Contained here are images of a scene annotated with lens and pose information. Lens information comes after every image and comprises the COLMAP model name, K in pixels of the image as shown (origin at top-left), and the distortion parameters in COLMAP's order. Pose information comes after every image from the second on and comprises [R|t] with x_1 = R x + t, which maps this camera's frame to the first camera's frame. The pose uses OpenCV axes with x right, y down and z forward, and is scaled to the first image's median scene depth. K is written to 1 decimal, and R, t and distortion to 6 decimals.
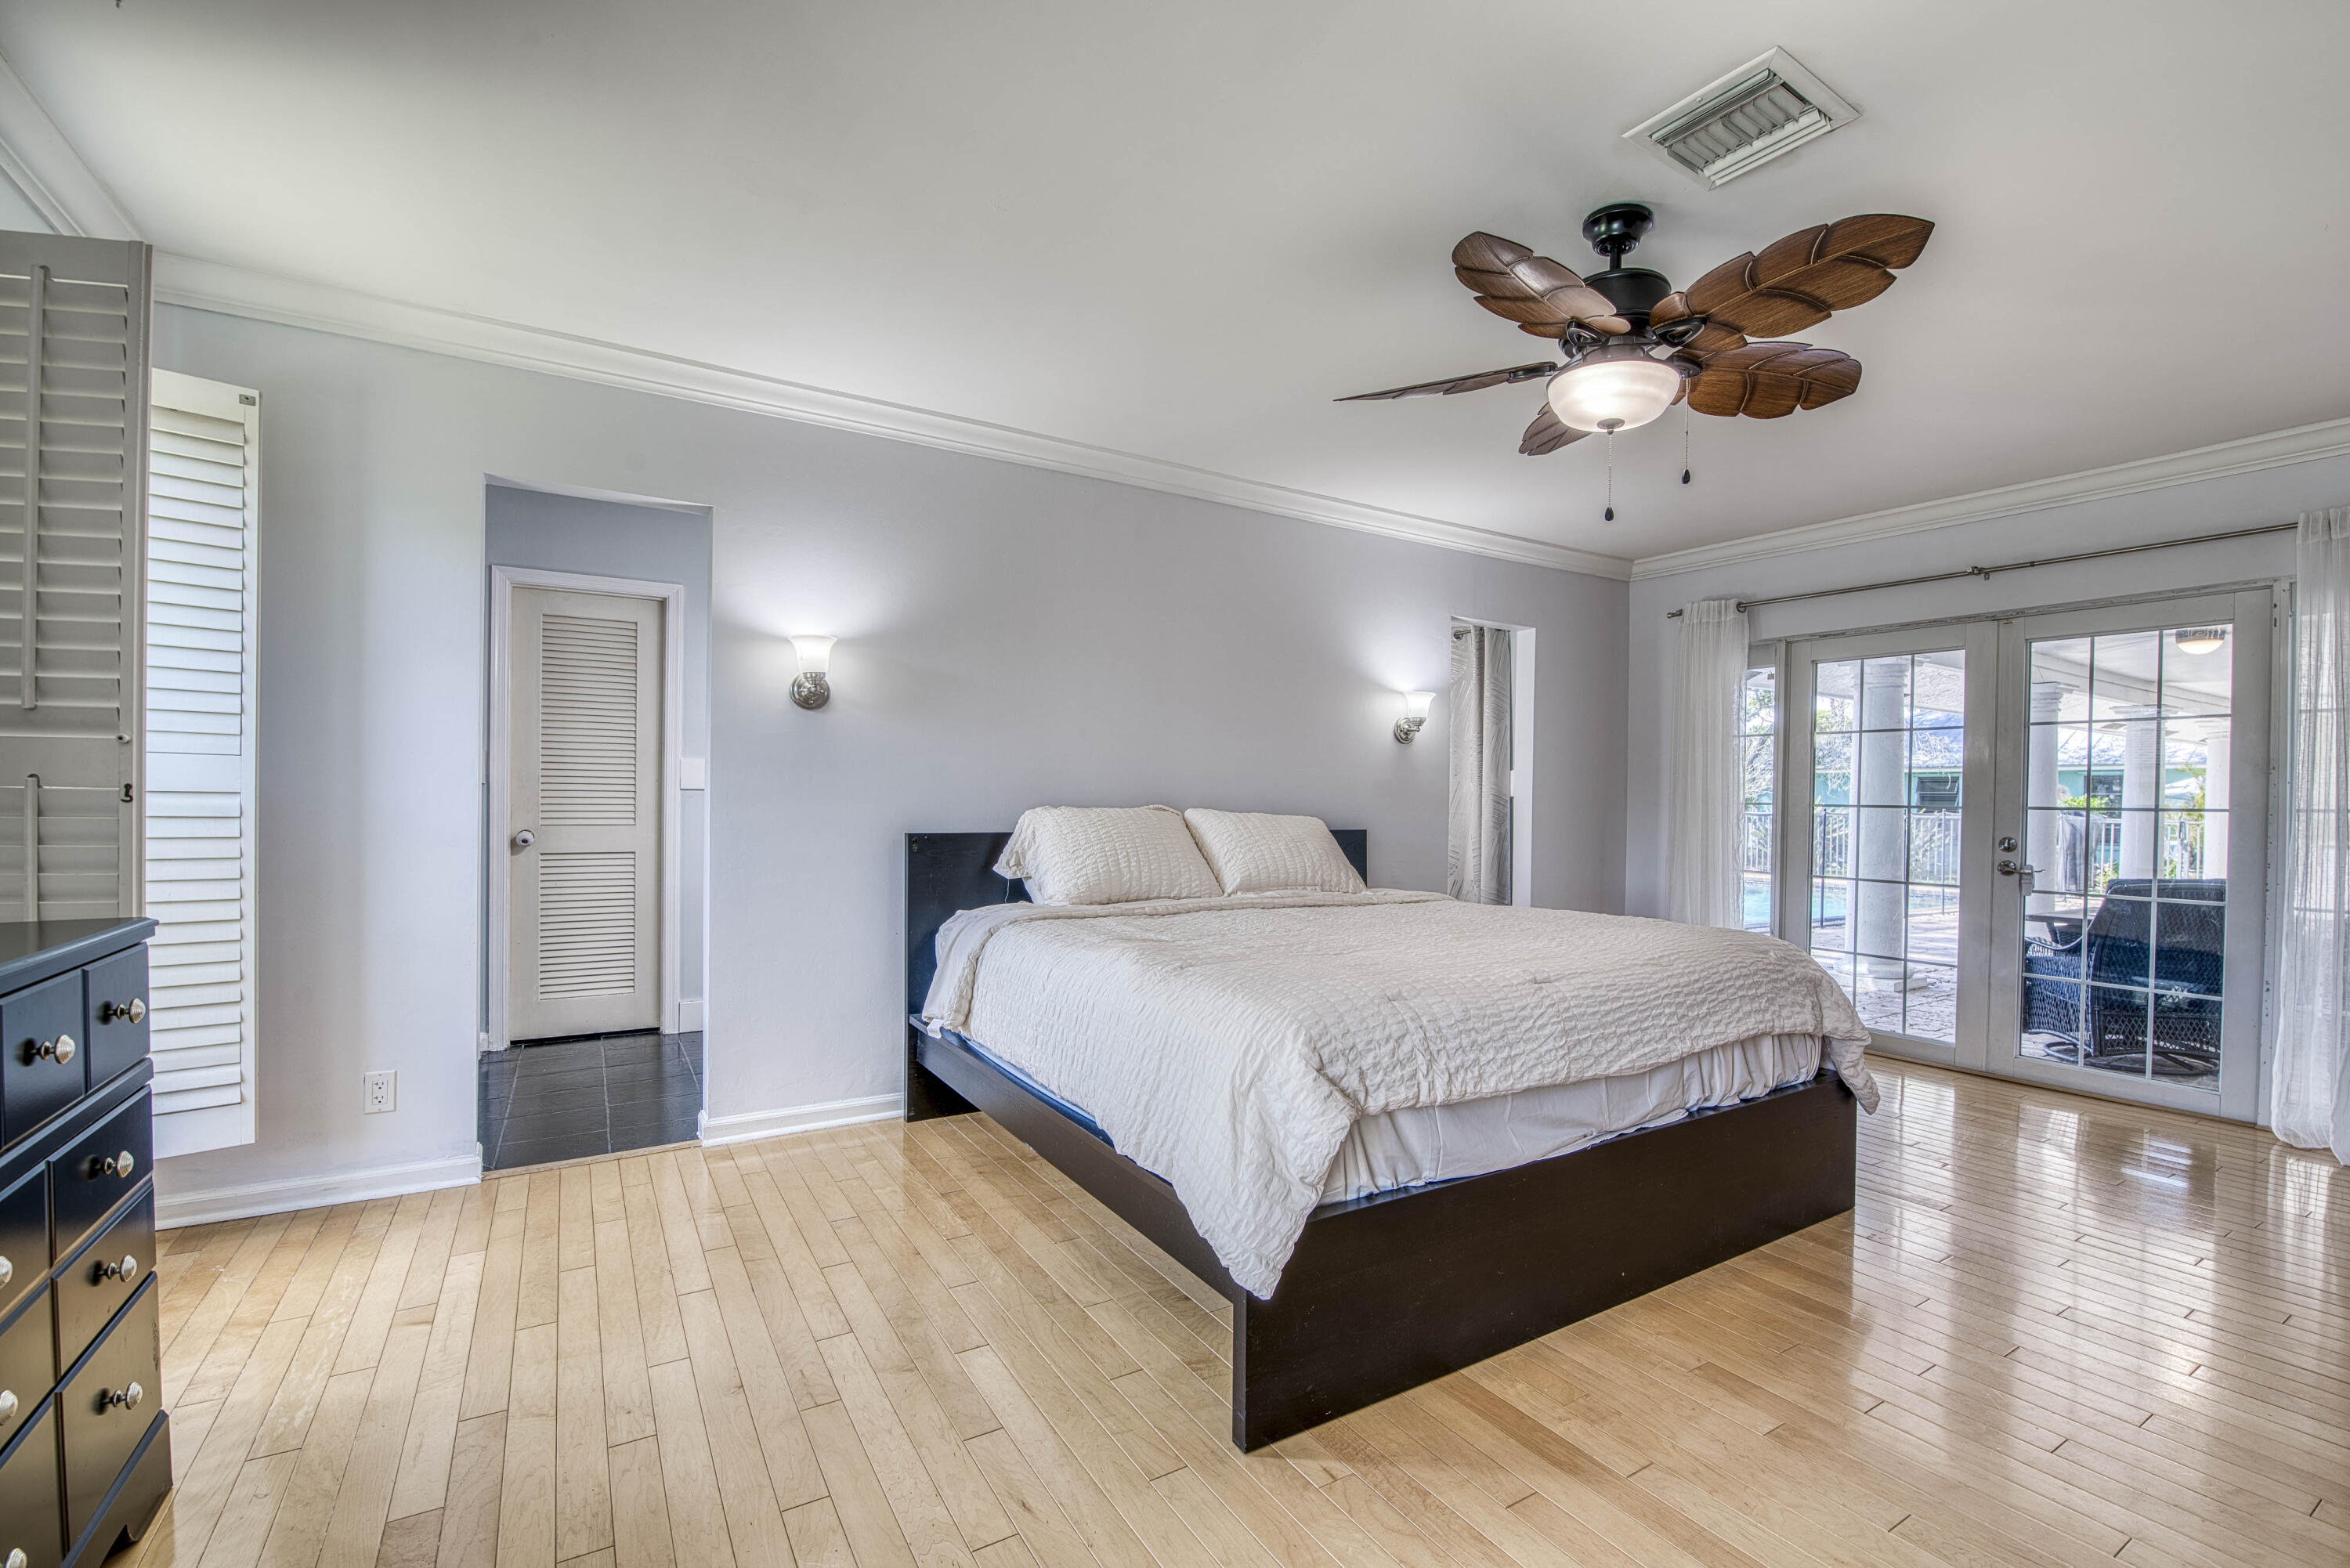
lens RADIAL K [[1017.0, 0, 1184.0], [0, 1017.0, 795.3], [0, 0, 1]] dist [-0.019159, -0.003091]
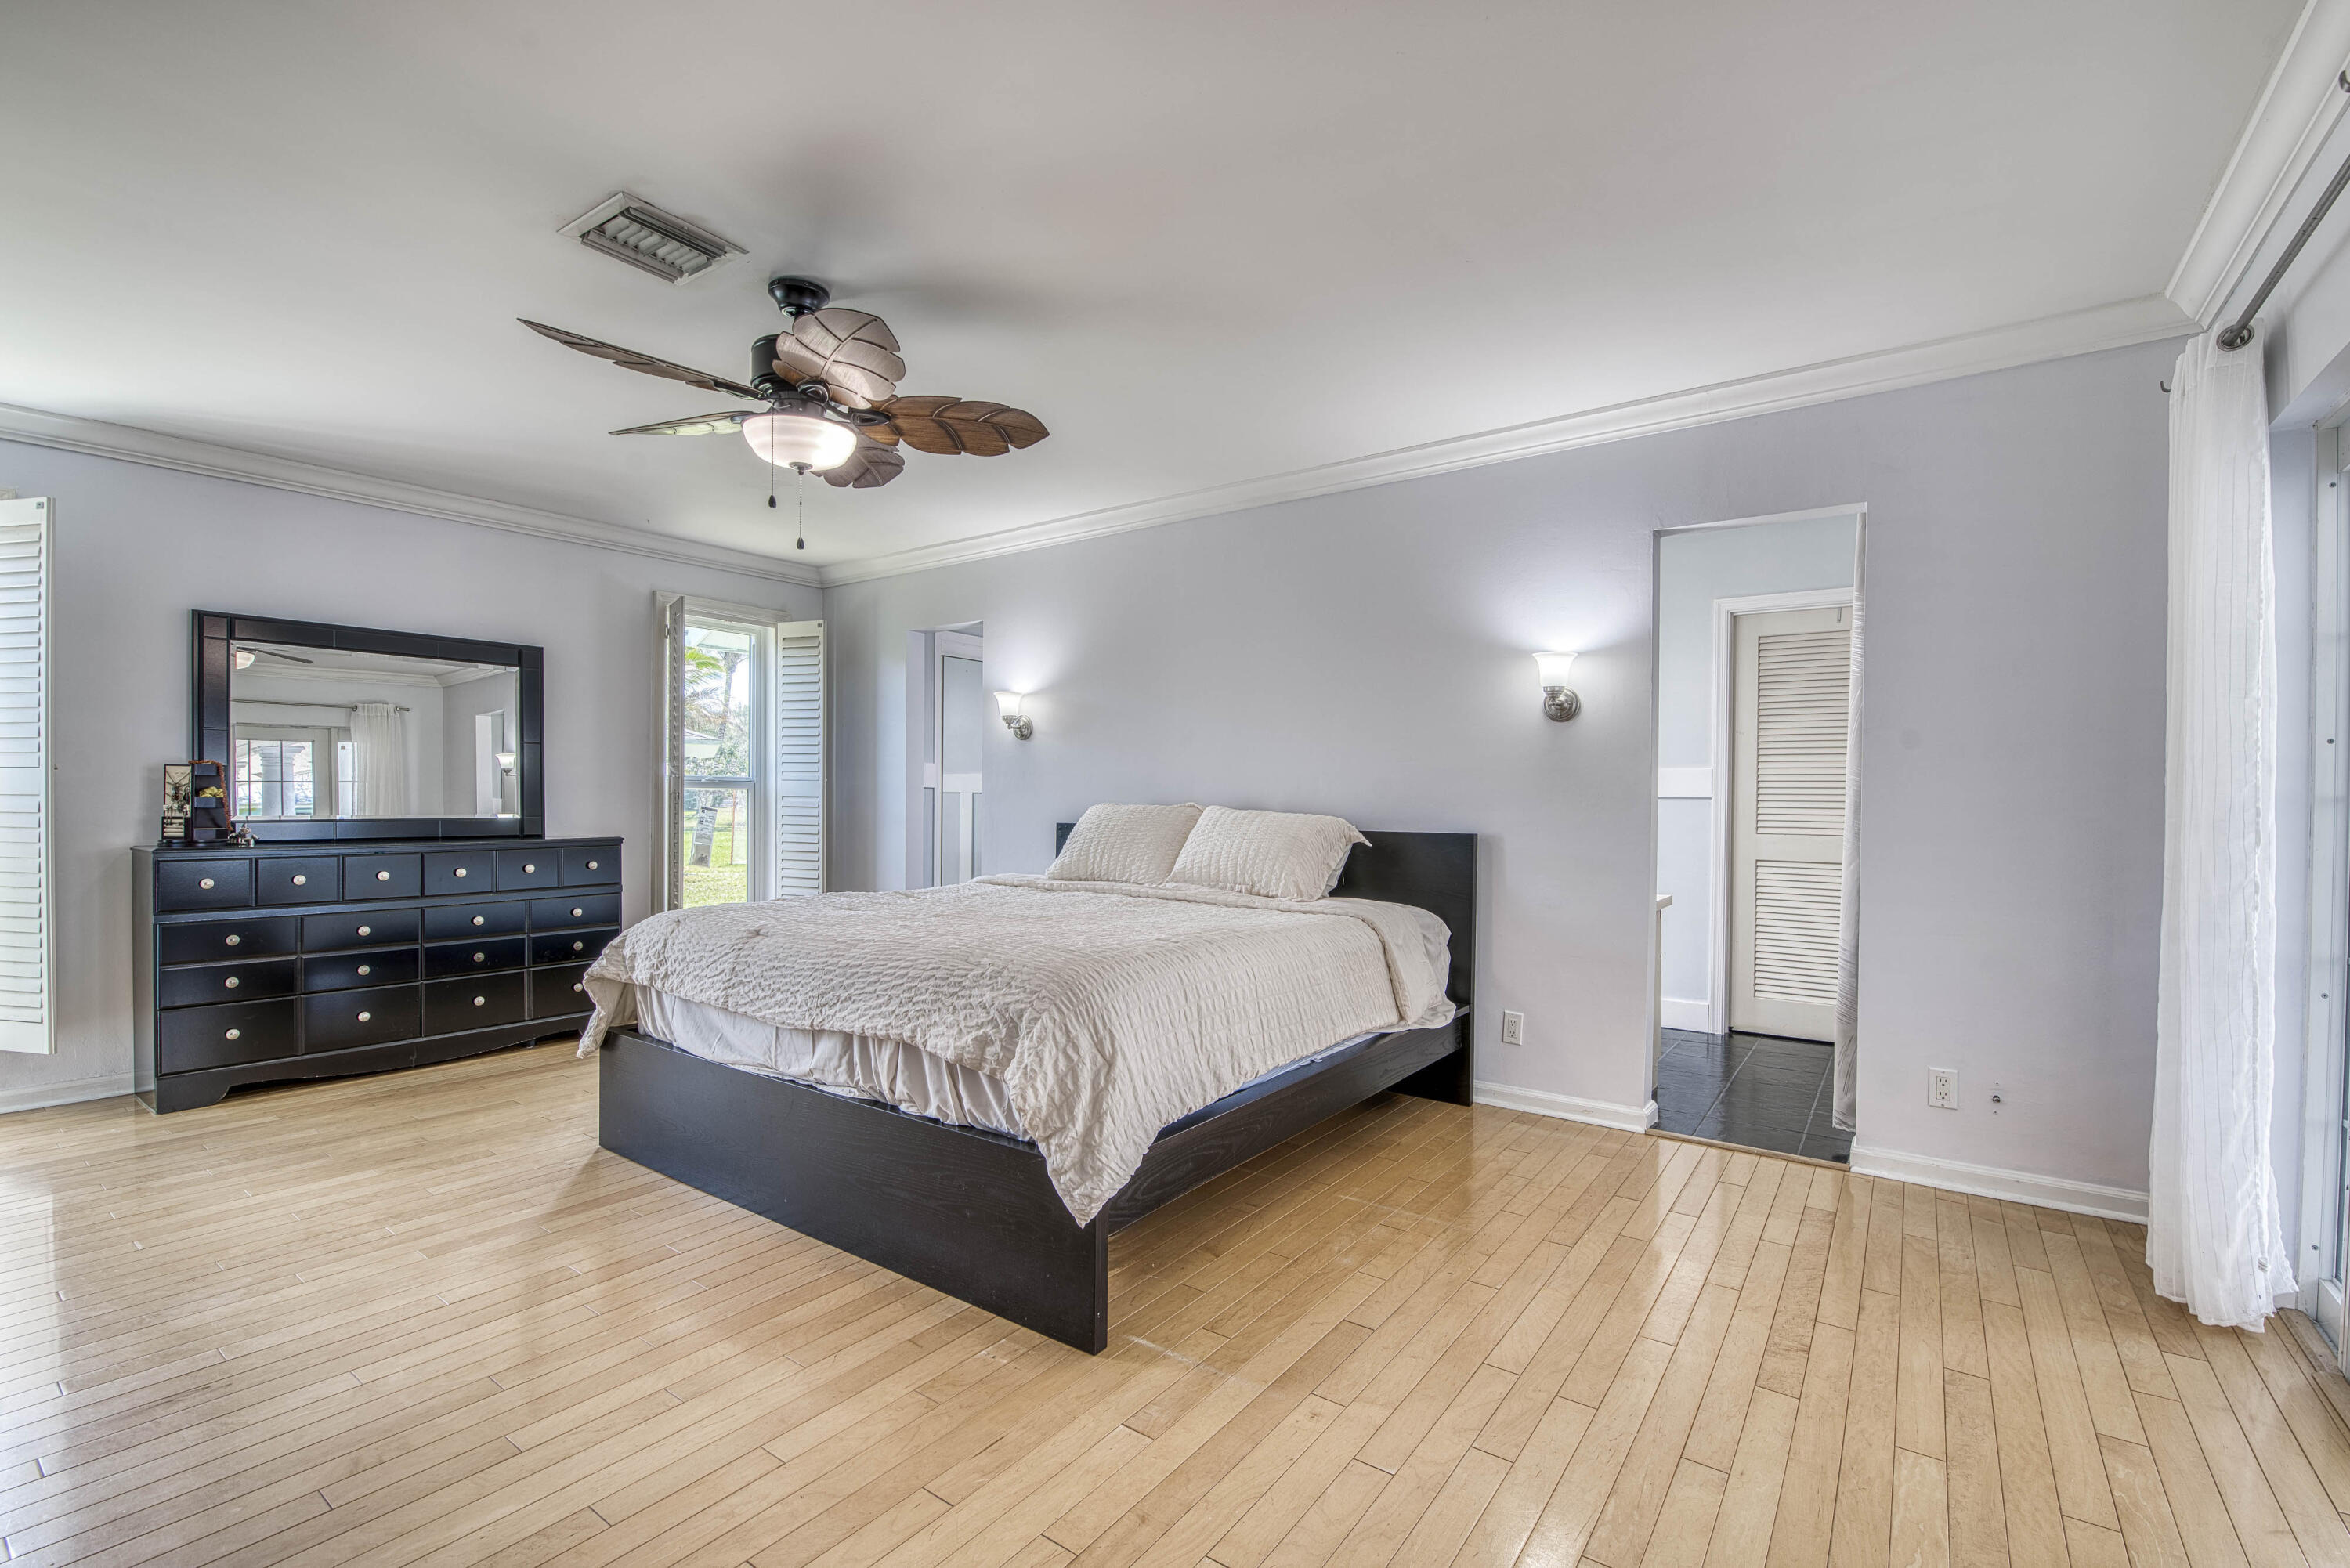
lens RADIAL K [[1017.0, 0, 1274.7], [0, 1017.0, 814.3], [0, 0, 1]] dist [-0.019159, -0.003091]
pose [[0.420453, 0.002224, -0.907312, 1.145583], [0.000937, 0.999995, 0.002885, 0.022363], [0.907314, -0.002063, 0.420449, 0.689170]]
